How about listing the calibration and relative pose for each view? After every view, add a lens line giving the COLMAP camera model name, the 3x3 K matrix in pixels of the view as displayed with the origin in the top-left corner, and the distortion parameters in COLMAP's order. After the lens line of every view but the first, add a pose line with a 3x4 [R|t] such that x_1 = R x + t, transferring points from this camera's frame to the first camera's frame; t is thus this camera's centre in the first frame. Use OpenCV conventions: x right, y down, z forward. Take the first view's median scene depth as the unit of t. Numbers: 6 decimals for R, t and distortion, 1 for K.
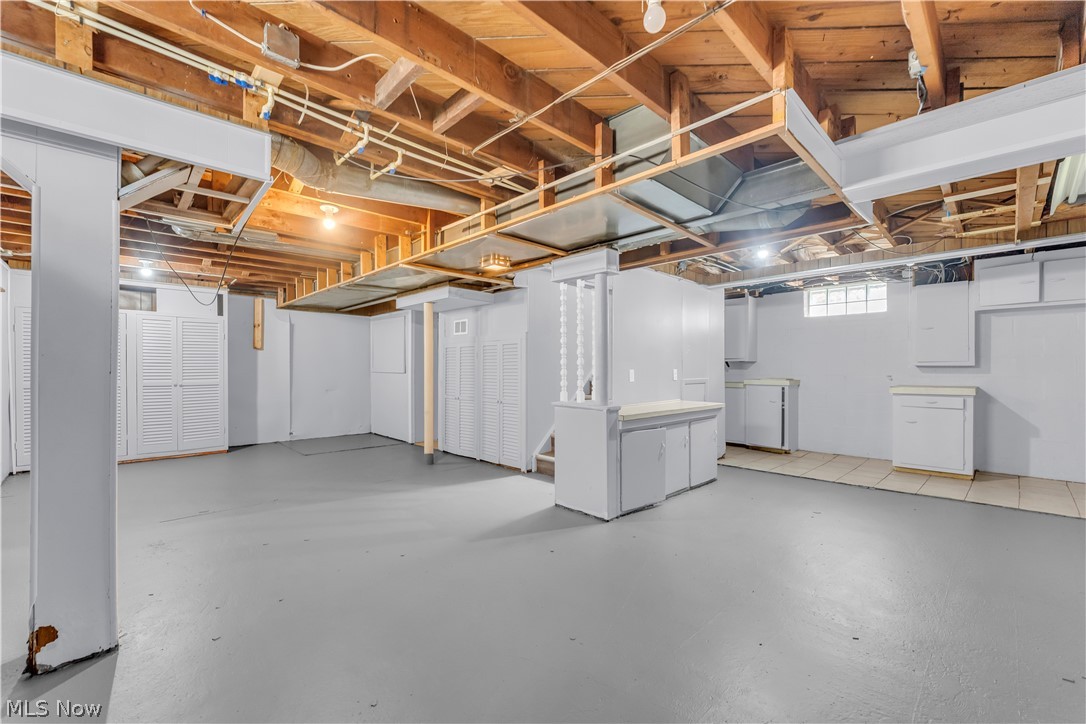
lens RADIAL K [[444.1, 0, 543.6], [0, 444.1, 365.8], [0, 0, 1]] dist [-0.001496, -0.000779]
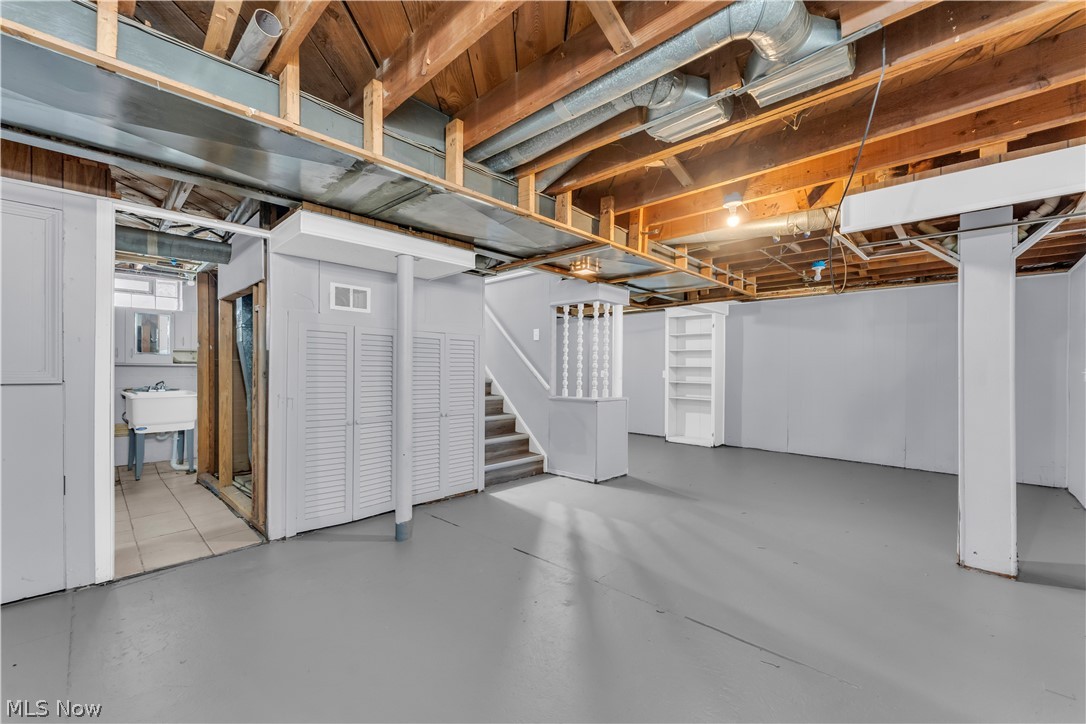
lens RADIAL K [[444.1, 0, 541.7], [0, 444.1, 364.9], [0, 0, 1]] dist [-0.001496, -0.000779]
pose [[-0.050211, 0.010136, 0.998687, -0.781914], [-0.003910, 0.999939, -0.010345, 0.003873], [-0.998731, -0.004424, -0.050168, 0.796205]]
